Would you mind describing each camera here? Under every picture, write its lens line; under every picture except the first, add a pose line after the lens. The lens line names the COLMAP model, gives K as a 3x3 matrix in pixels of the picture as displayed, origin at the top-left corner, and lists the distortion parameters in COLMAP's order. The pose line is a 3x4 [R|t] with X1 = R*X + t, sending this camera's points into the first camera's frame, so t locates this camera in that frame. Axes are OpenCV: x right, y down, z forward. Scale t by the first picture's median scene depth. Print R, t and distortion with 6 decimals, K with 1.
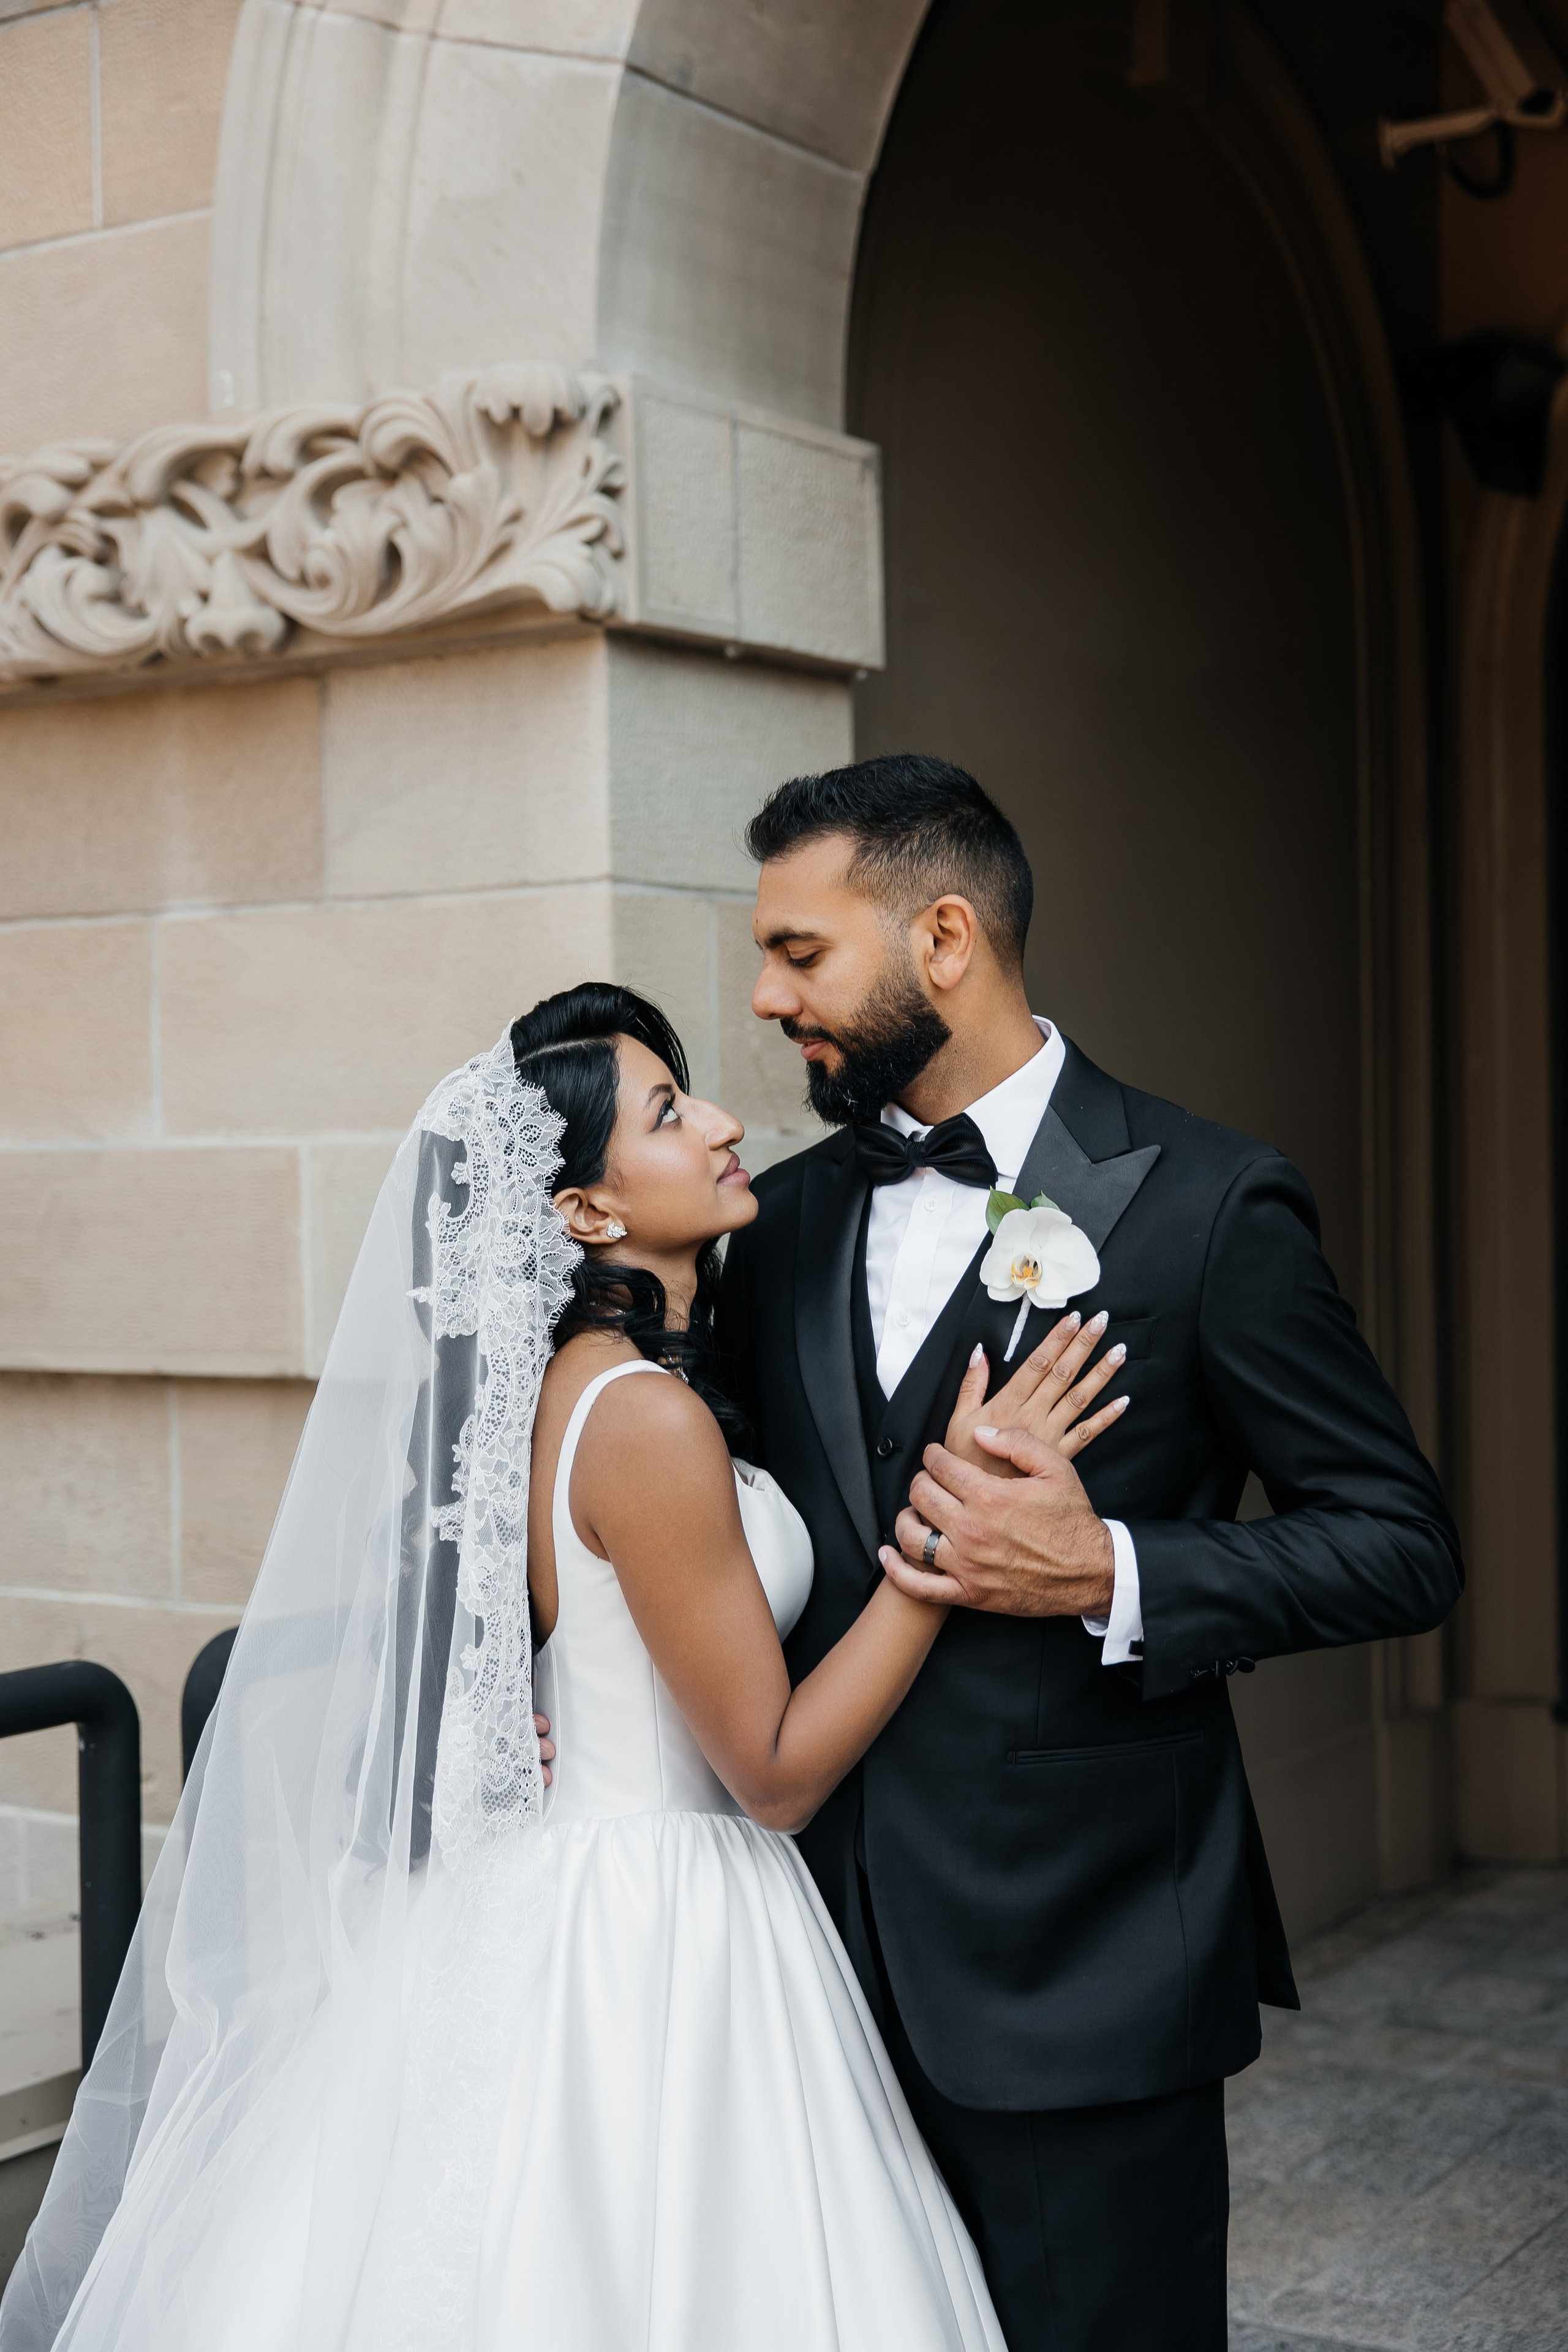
lens RADIAL K [[3304.6, 0, 761.9], [0, 3304.6, 1183.7], [0, 0, 1]] dist [0.010085, 0.036302]
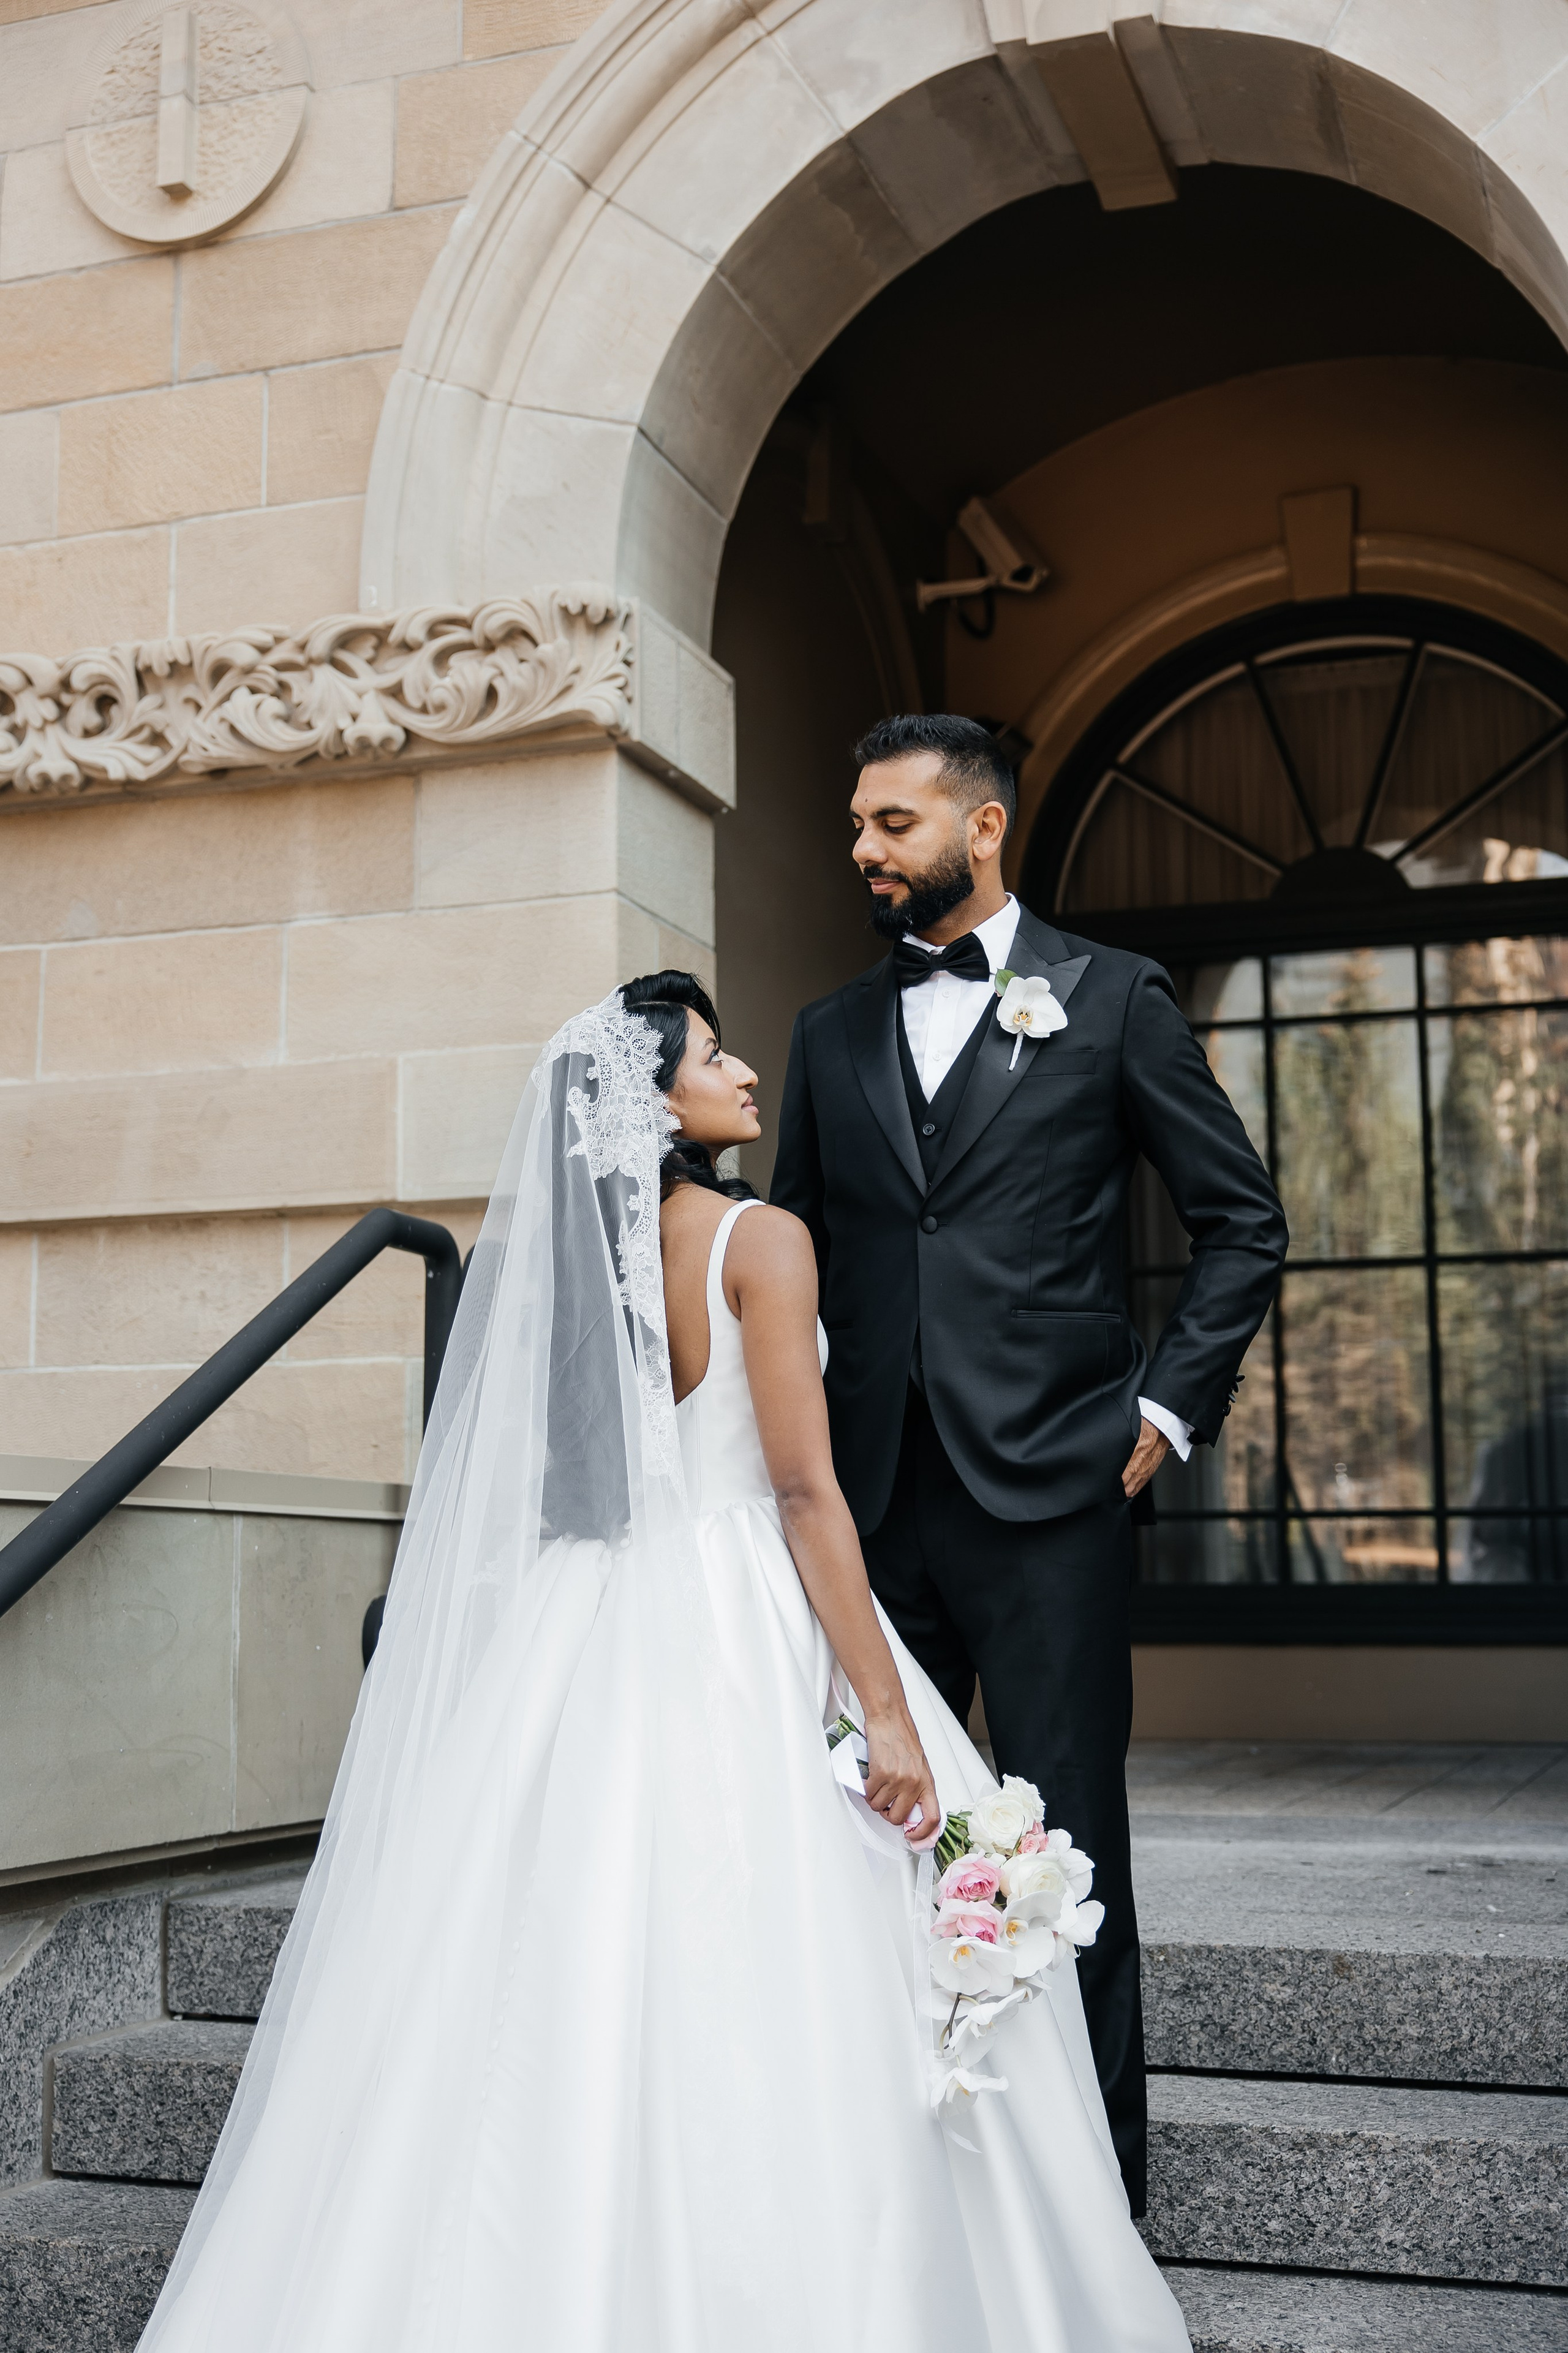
lens RADIAL K [[2903.8, 0, 729.7], [0, 2903.8, 1201.0], [0, 0, 1]] dist [0.007300, -0.008380]
pose [[0.973151, 0.045439, 0.225640, -0.299627], [-0.010411, 0.988006, -0.154066, 0.274020], [-0.229934, 0.147580, 0.961951, -0.377440]]
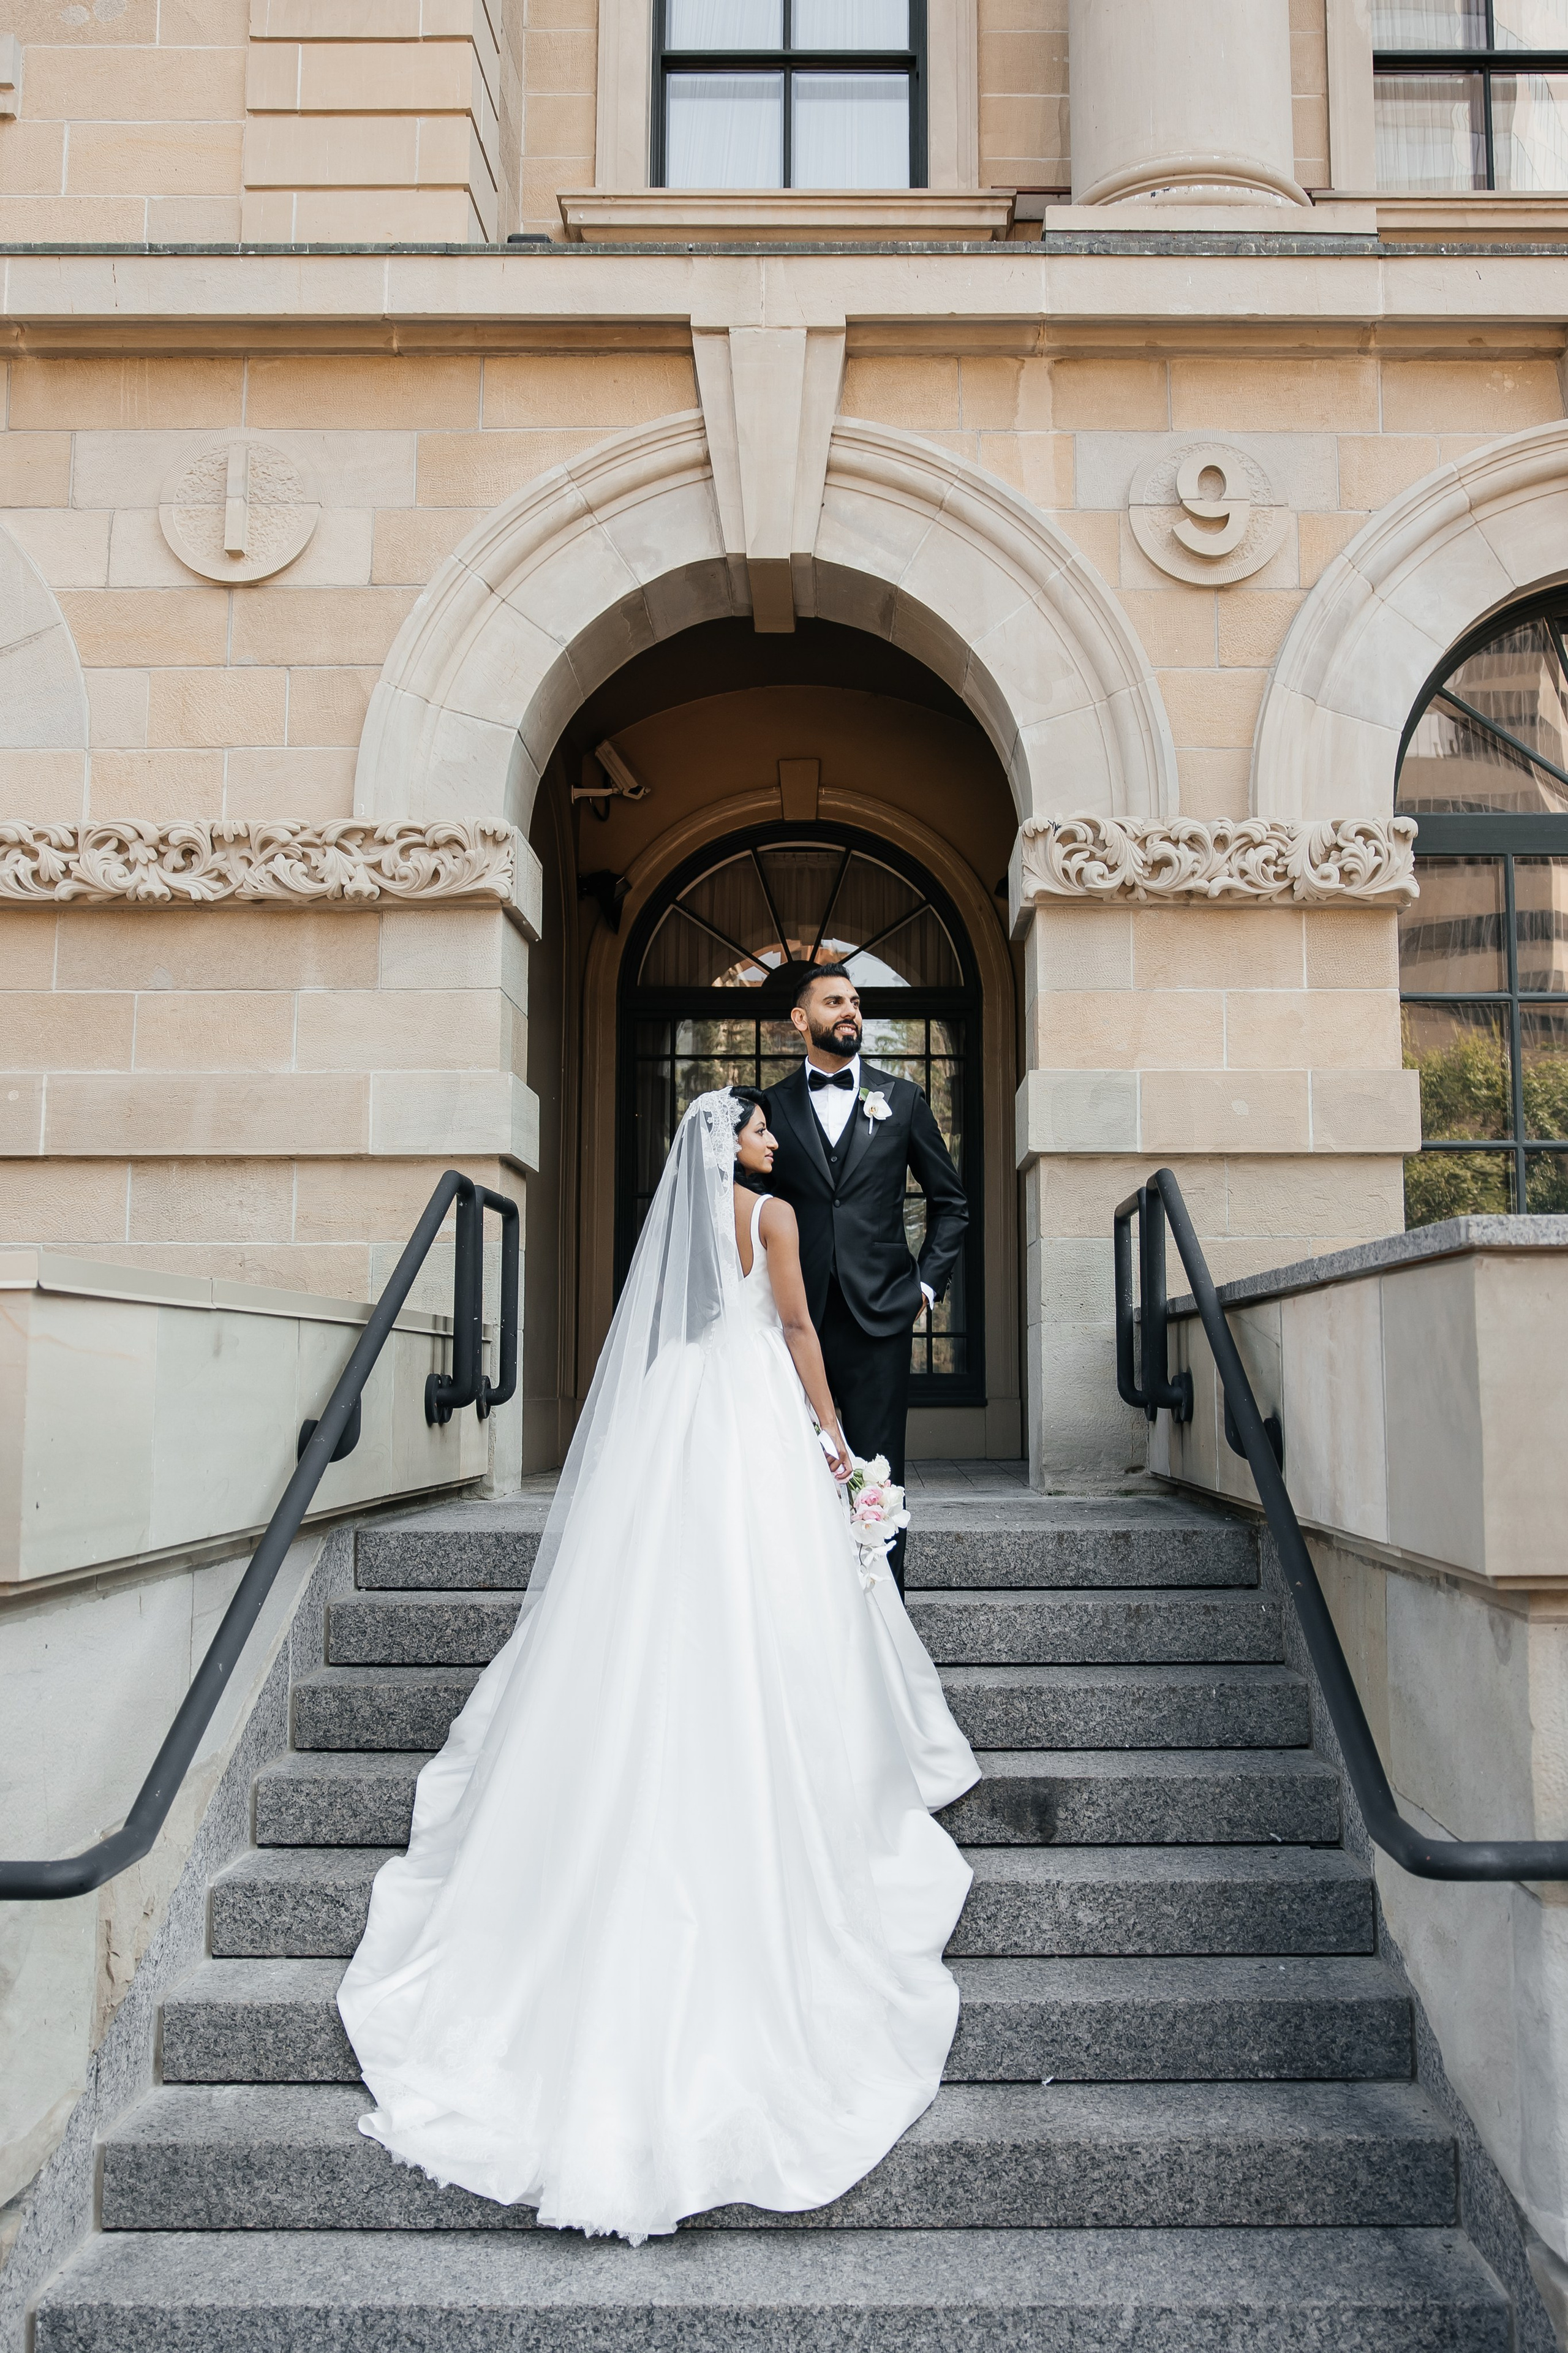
lens RADIAL K [[1989.8, 0, 872.6], [0, 1989.8, 1164.8], [0, 0, 1]] dist [-0.023698, 0.018182]
pose [[0.837817, 0.073971, 0.540917, -0.700410], [-0.002563, 0.991301, -0.131591, 0.292937], [-0.545945, 0.108862, 0.830718, -0.646585]]
